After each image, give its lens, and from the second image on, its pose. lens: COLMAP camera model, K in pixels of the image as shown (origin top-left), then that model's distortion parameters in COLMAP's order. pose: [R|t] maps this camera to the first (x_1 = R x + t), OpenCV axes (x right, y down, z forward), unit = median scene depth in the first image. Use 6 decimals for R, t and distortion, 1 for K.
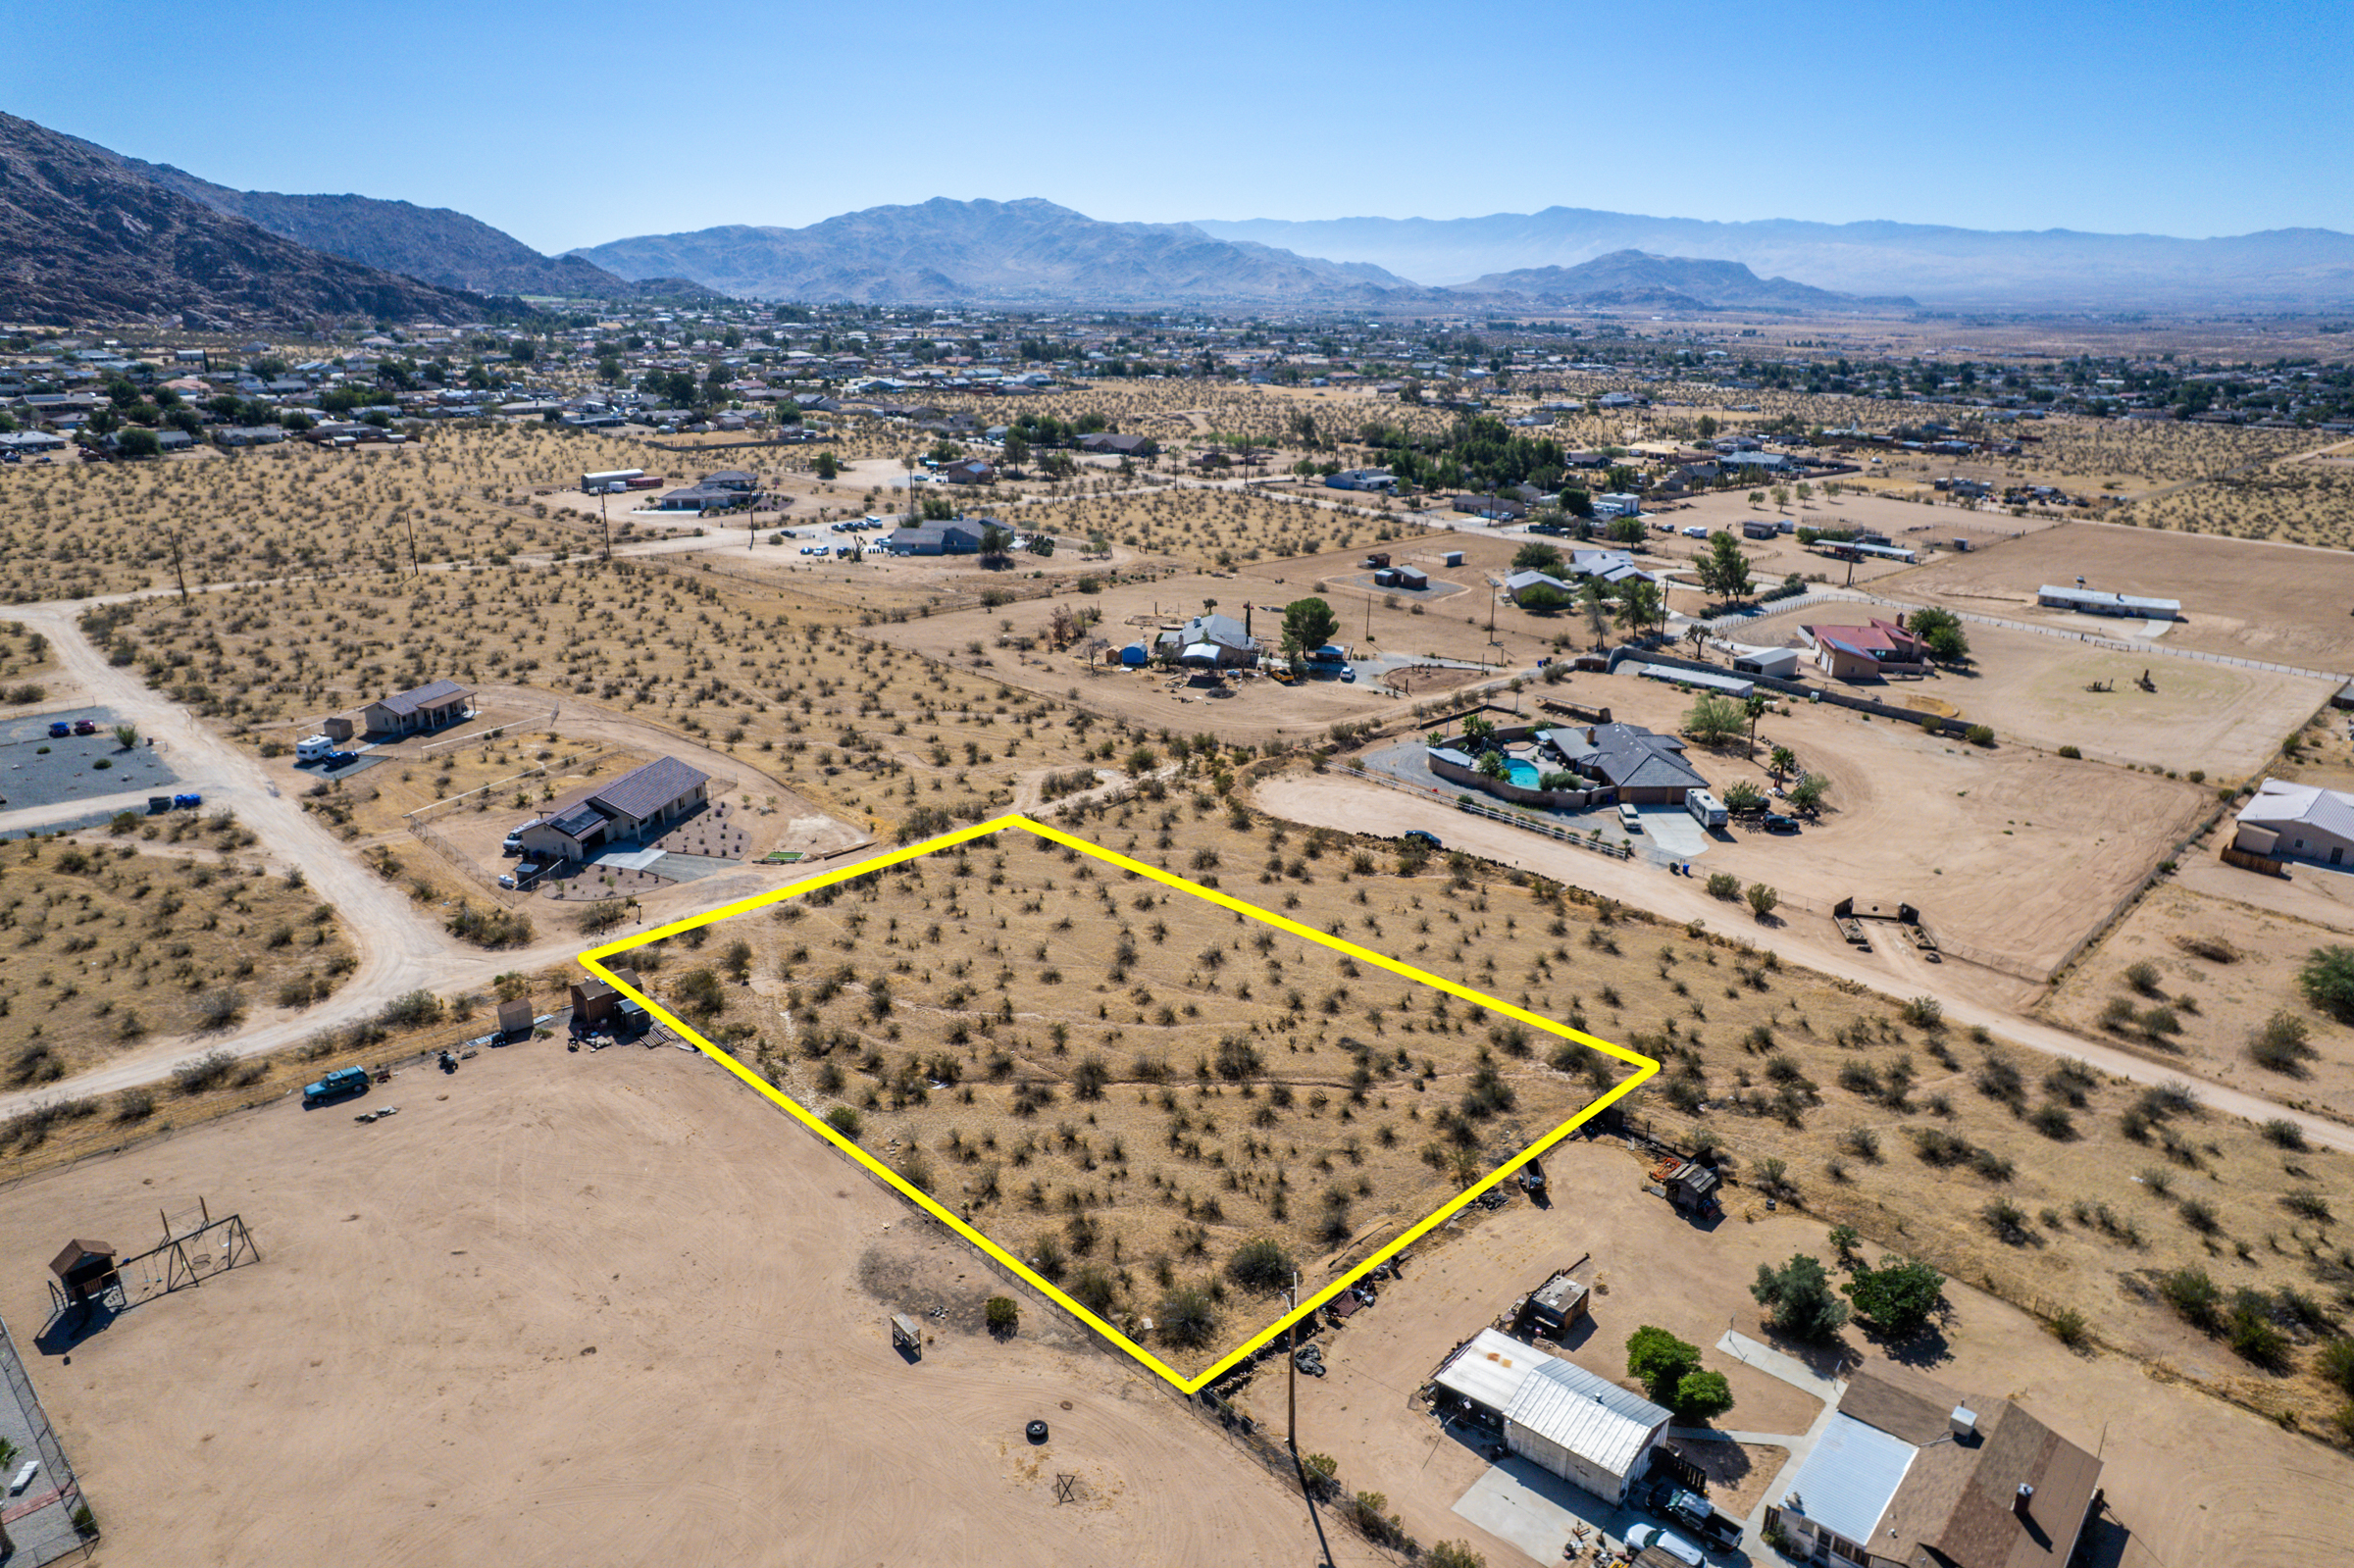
lens RADIAL K [[1507.7, 0, 1189.0], [0, 1507.7, 794.2], [0, 0, 1]] dist [-0.073442, 0.064846]
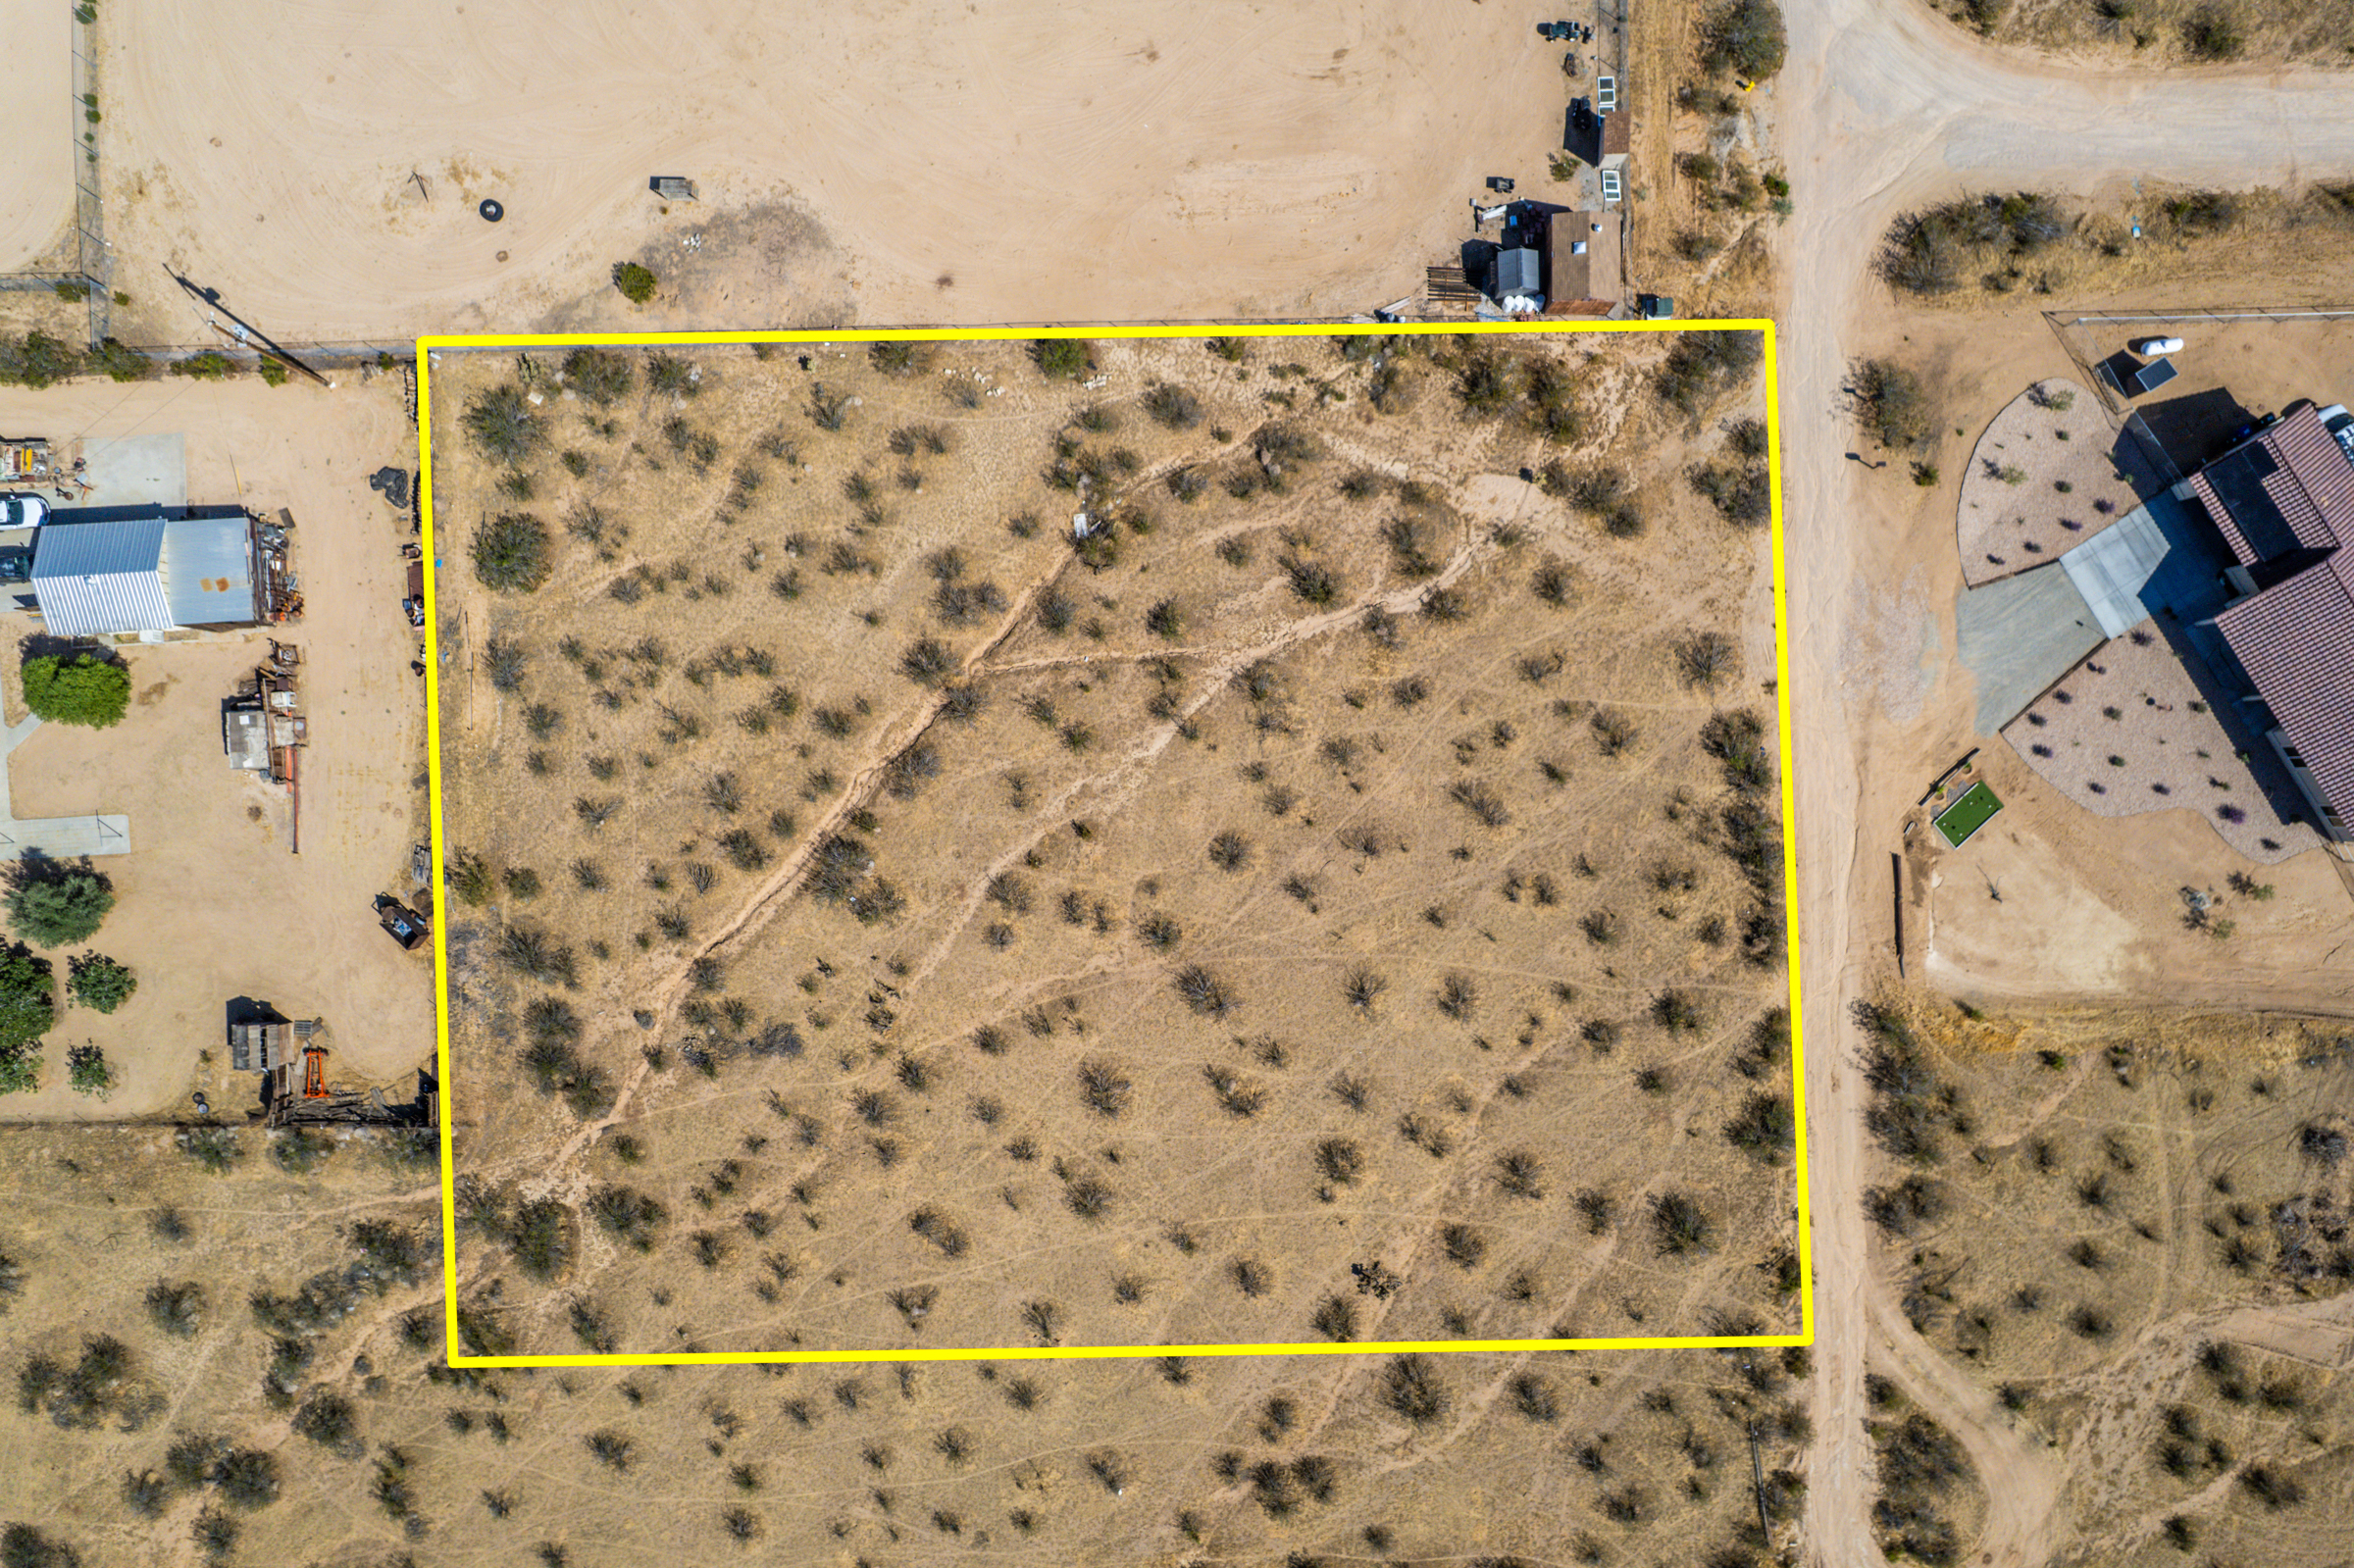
lens RADIAL K [[1507.7, 0, 1180.7], [0, 1507.7, 829.5], [0, 0, 1]] dist [-0.073442, 0.064846]
pose [[-0.708595, 0.705591, 0.005862, -0.079555], [-0.220558, -0.229373, 0.948020, -0.422473], [0.670259, 0.670470, 0.318156, 0.708703]]
